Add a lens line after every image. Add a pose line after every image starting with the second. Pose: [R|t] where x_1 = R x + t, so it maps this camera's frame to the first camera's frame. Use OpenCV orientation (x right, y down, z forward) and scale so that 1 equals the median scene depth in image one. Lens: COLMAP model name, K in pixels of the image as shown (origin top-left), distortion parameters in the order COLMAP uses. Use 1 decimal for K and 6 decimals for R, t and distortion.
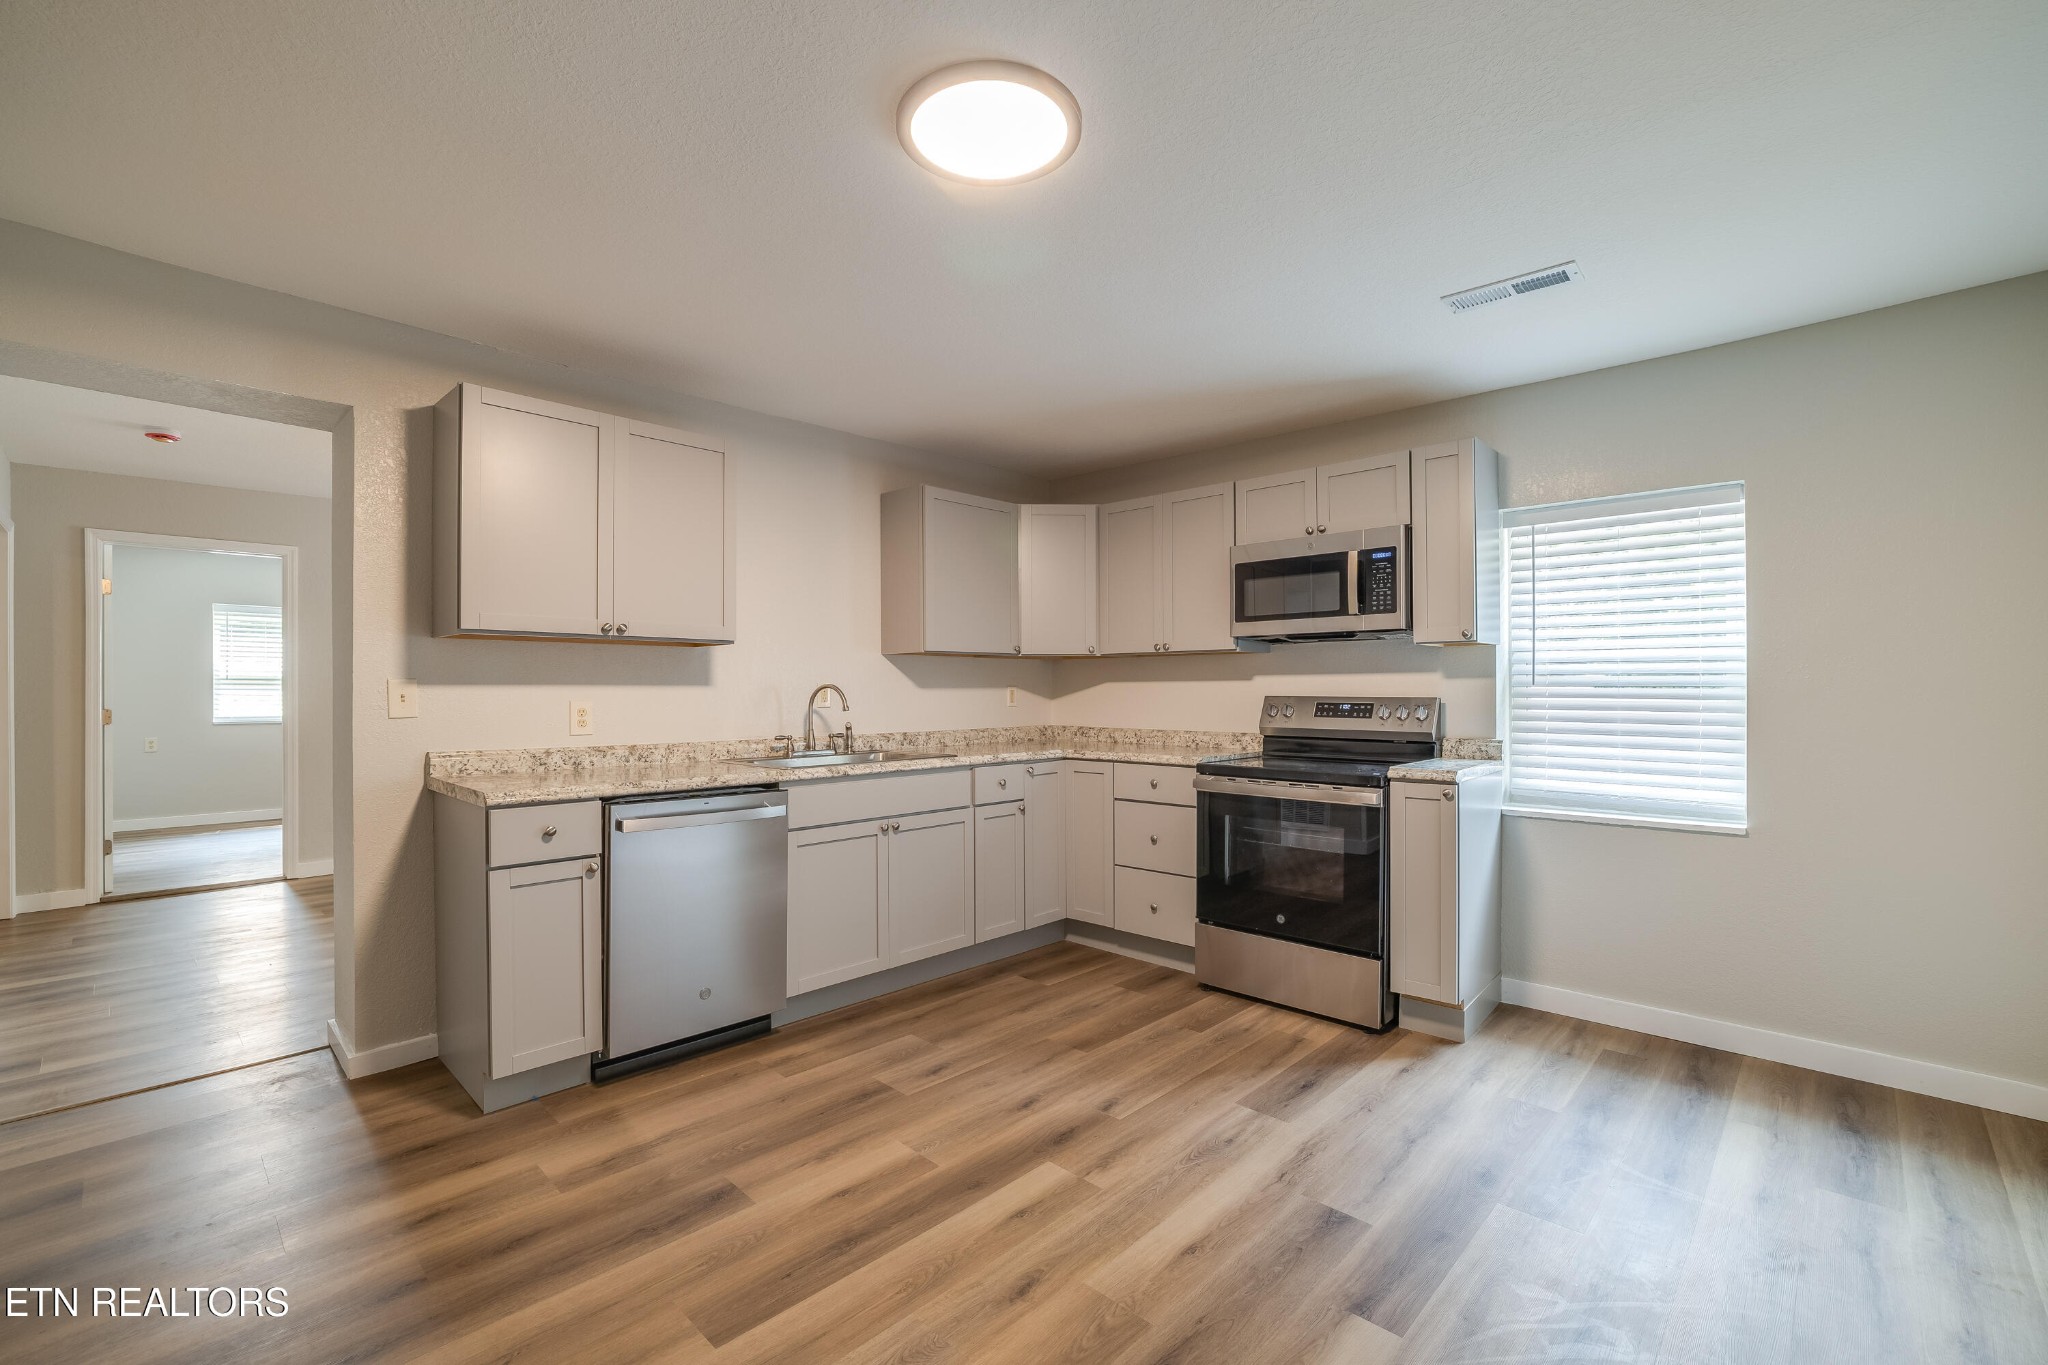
lens RADIAL K [[879.0, 0, 1017.6], [0, 879.0, 678.0], [0, 0, 1]] dist [-0.025054, 0.001304]
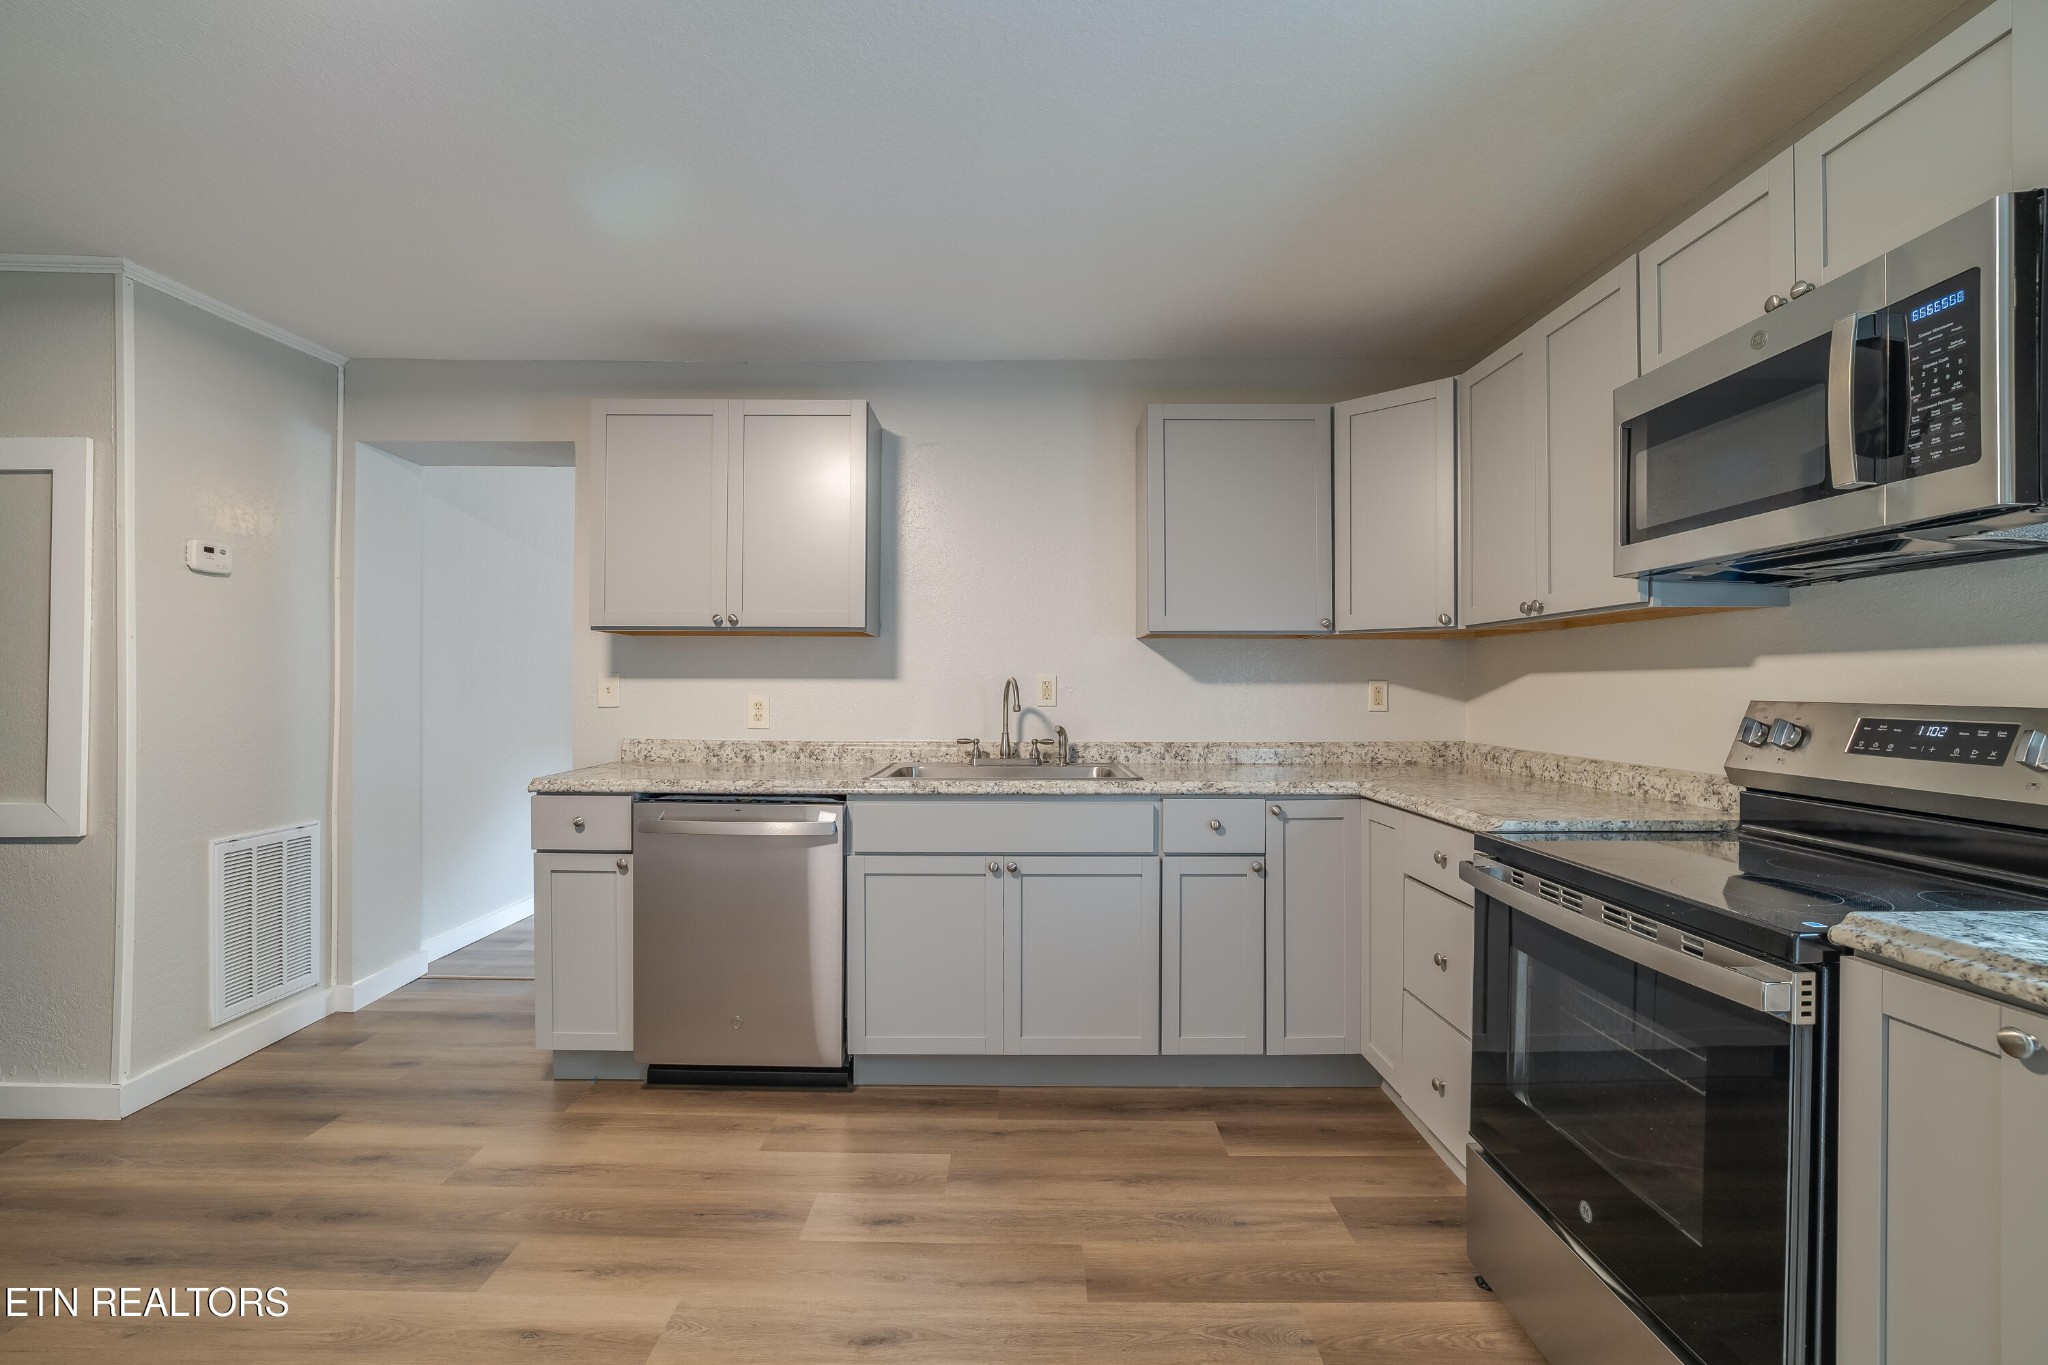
lens RADIAL K [[879.0, 0, 1020.9], [0, 879.0, 682.7], [0, 0, 1]] dist [-0.025054, 0.001304]
pose [[0.695080, 0.000874, -0.718932, 0.402601], [0.004663, 0.999973, 0.005724, 0.007949], [0.718917, -0.007330, 0.695057, 0.488325]]
